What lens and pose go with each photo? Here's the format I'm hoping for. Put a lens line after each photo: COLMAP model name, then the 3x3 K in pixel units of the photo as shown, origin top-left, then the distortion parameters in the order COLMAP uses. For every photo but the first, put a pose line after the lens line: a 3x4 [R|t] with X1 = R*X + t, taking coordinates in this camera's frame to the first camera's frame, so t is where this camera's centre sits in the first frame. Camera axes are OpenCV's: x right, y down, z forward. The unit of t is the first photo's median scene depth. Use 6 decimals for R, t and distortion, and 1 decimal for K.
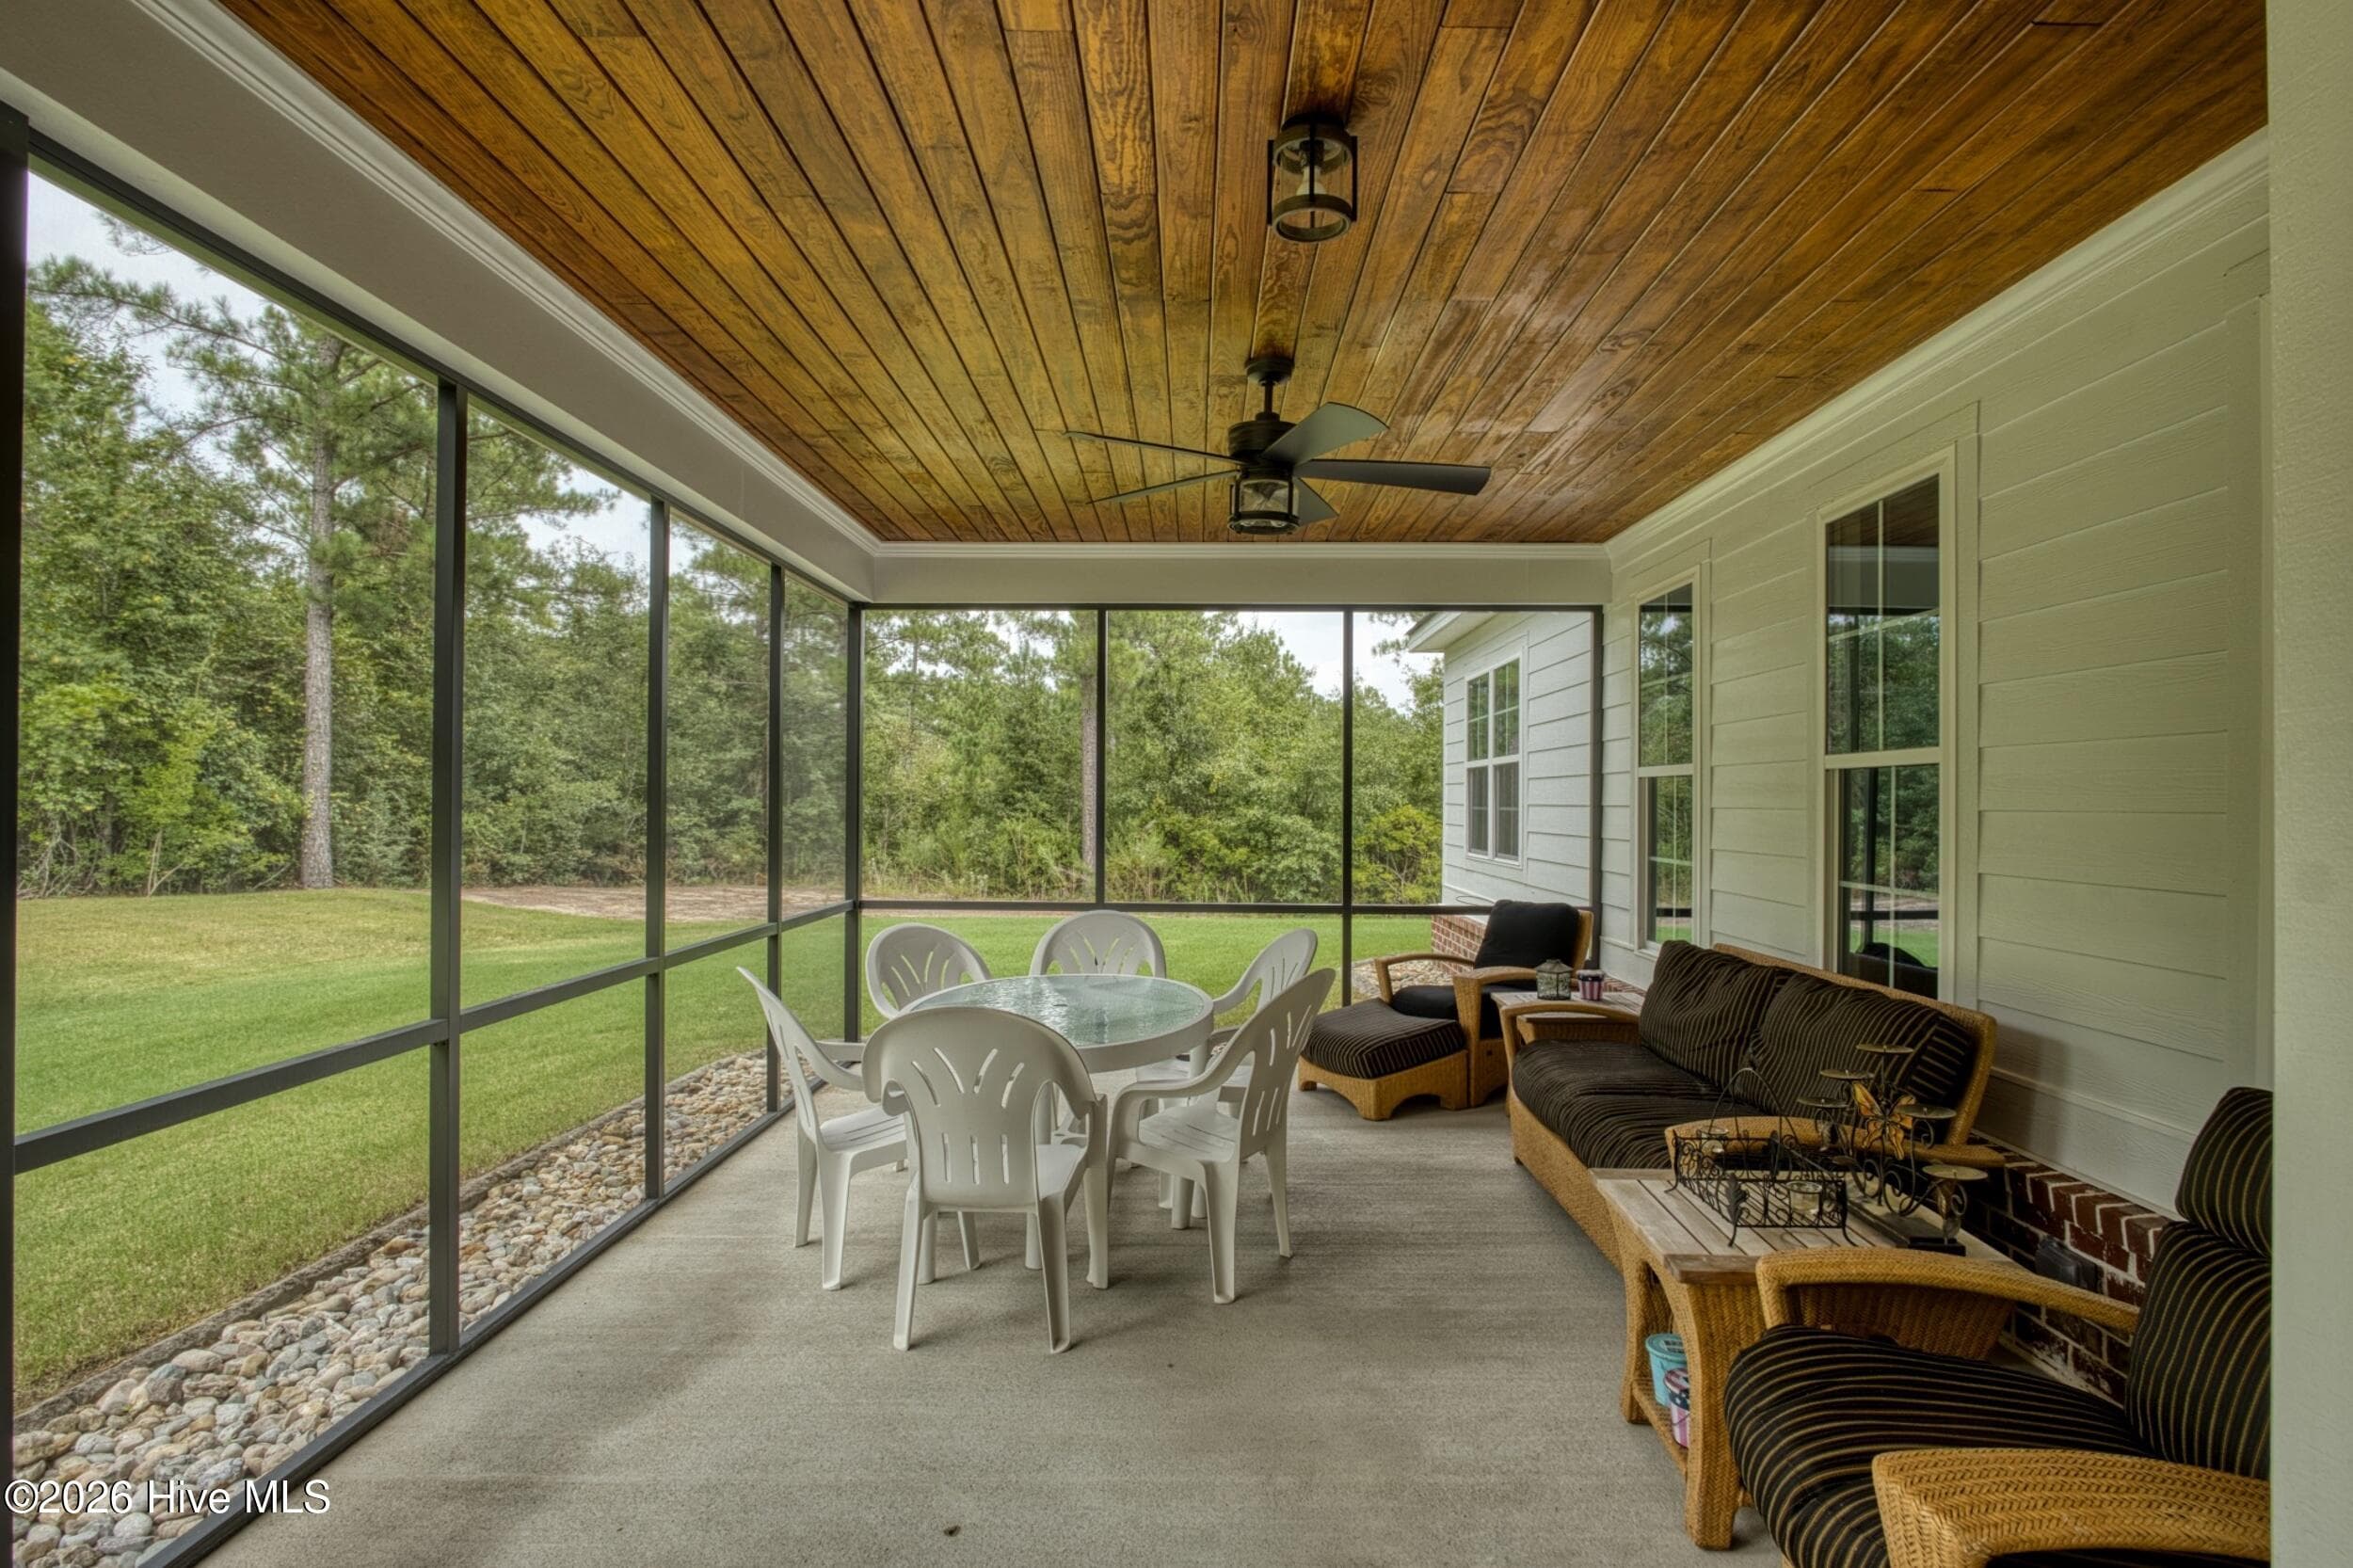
lens RADIAL K [[1842.1, 0, 1176.5], [0, 1842.1, 784.0], [0, 0, 1]] dist [-0.005217, 0.002392]
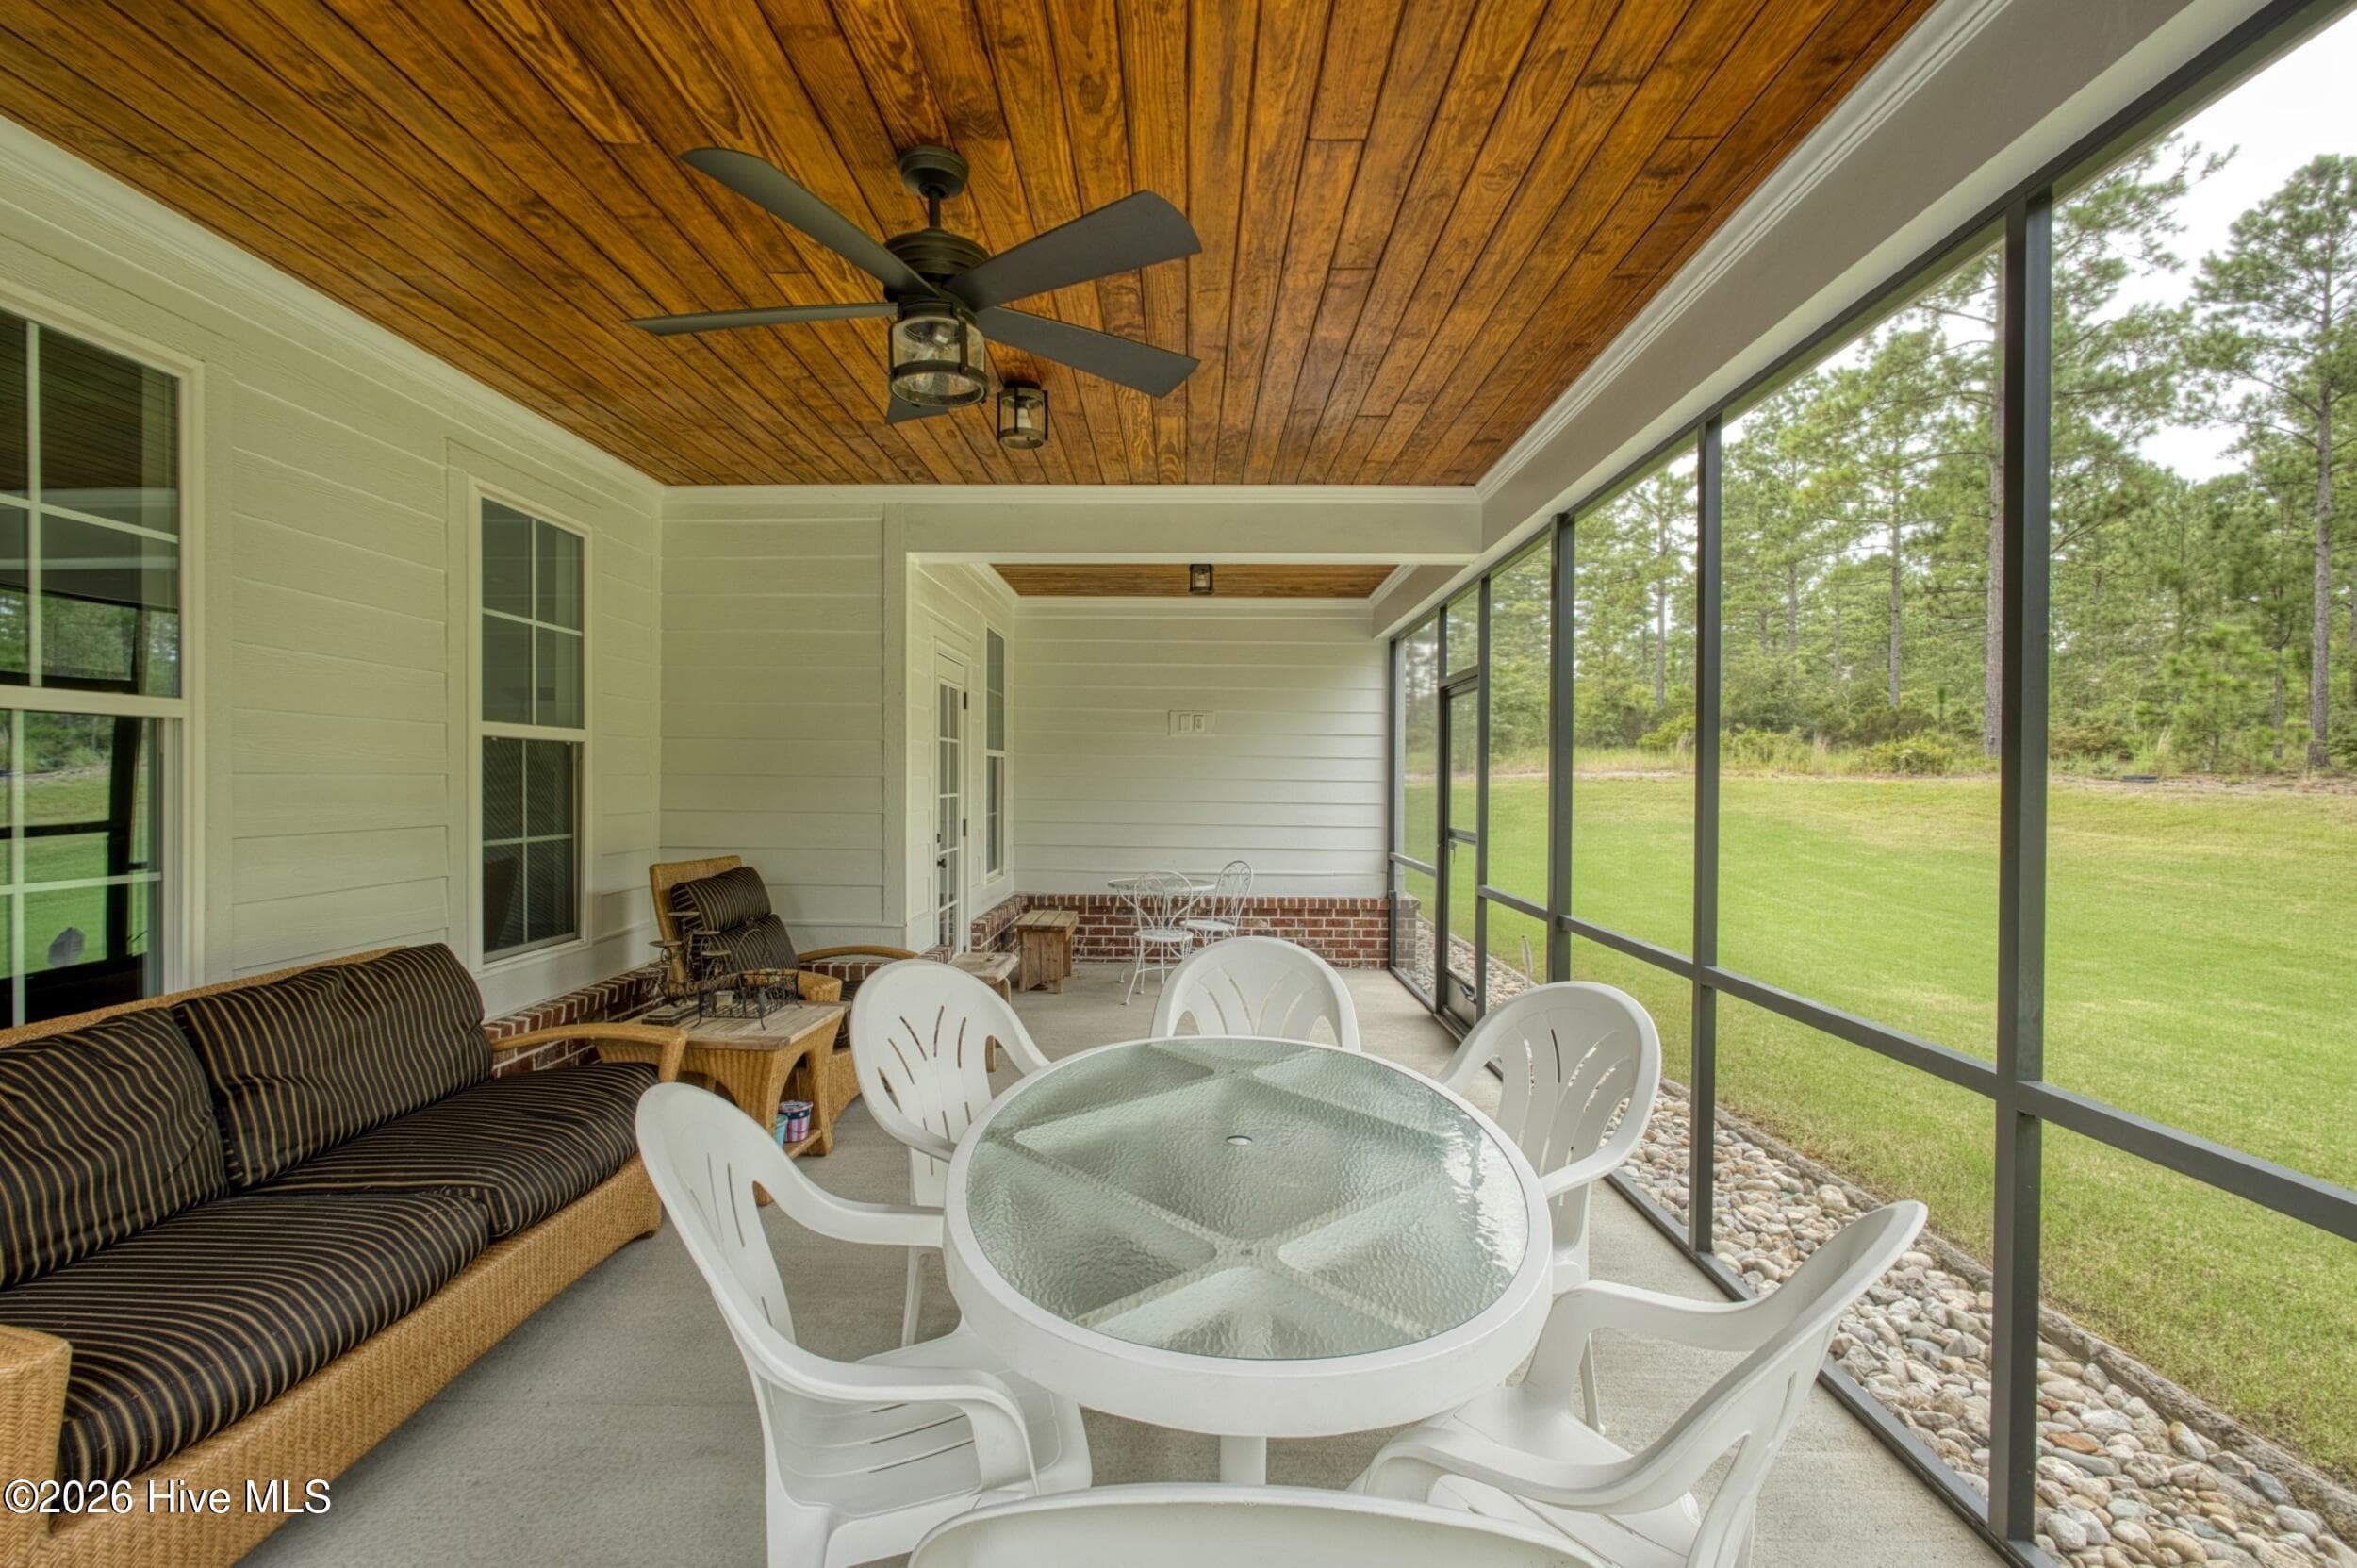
lens RADIAL K [[1845.3, 0, 1178.5], [0, 1845.3, 784.0], [0, 0, 1]] dist [-0.005217, 0.002392]
pose [[-0.999856, -0.016366, -0.004568, -0.058563], [-0.016346, 0.999857, -0.004253, 0.019631], [0.004637, -0.004177, -0.999981, 2.176260]]
